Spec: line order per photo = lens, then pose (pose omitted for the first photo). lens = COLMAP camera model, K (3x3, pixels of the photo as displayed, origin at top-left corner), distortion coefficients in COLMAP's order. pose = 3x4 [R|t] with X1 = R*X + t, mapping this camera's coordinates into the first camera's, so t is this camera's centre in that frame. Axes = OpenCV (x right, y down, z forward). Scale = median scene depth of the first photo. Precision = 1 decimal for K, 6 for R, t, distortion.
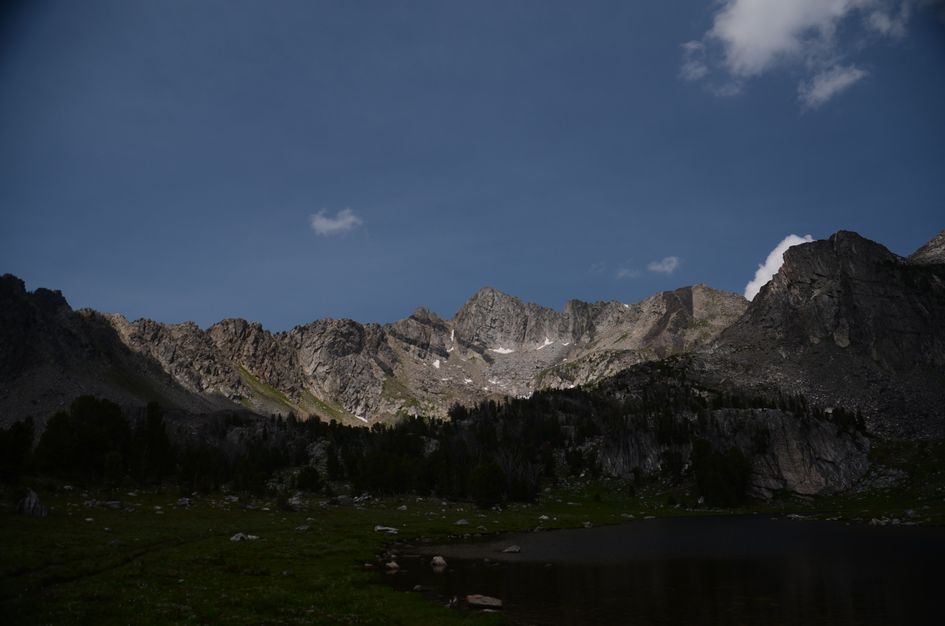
lens RADIAL K [[756.2, 0, 472.5], [0, 756.2, 313.0], [0, 0, 1]] dist [-0.161867, 0.122106]
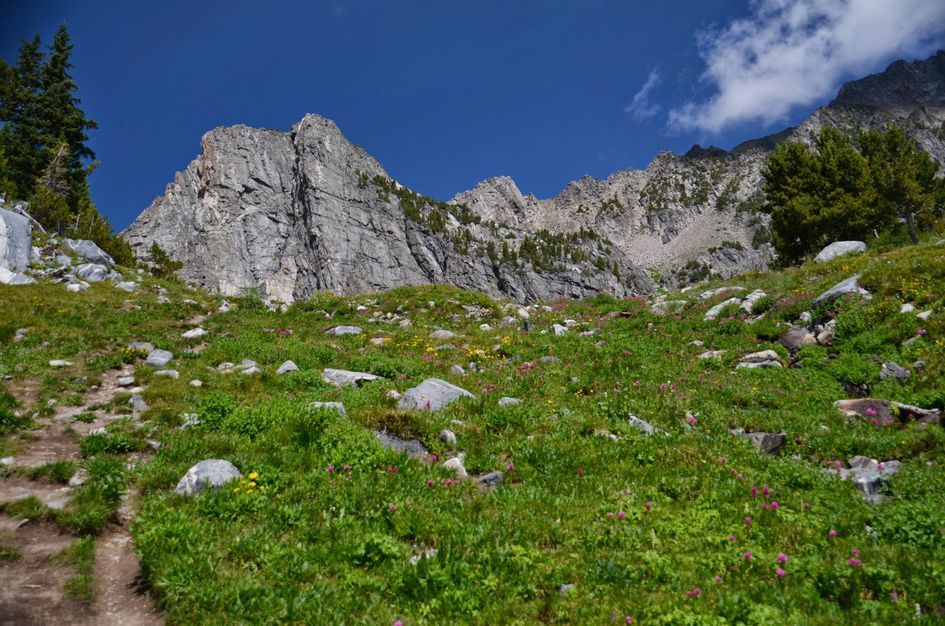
lens RADIAL K [[924.8, 0, 472.5], [0, 924.8, 313.0], [0, 0, 1]] dist [-0.070665, 0.002978]
pose [[0.797968, 0.148472, 0.584125, 0.120588], [-0.121995, 0.988910, -0.084704, 0.044211], [-0.590223, -0.003669, 0.807232, 0.202594]]
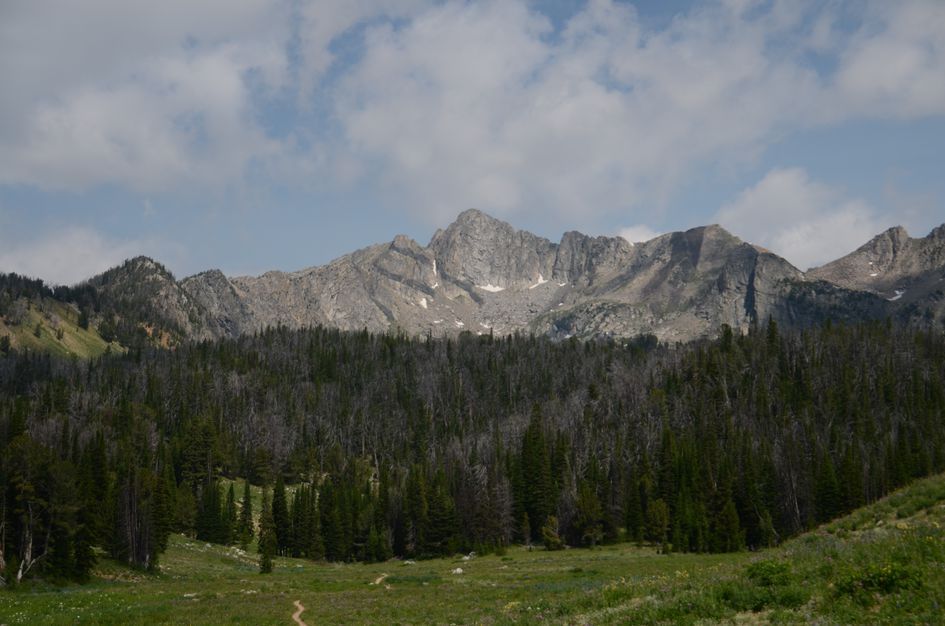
lens RADIAL K [[1948.6, 0, 472.5], [0, 1948.6, 313.0], [0, 0, 1]] dist [0.346939, -0.097103]
pose [[0.994925, 0.036116, 0.093917, -0.247715], [-0.047347, 0.991614, 0.120246, -0.247020], [-0.088787, -0.124083, 0.988292, -1.607028]]
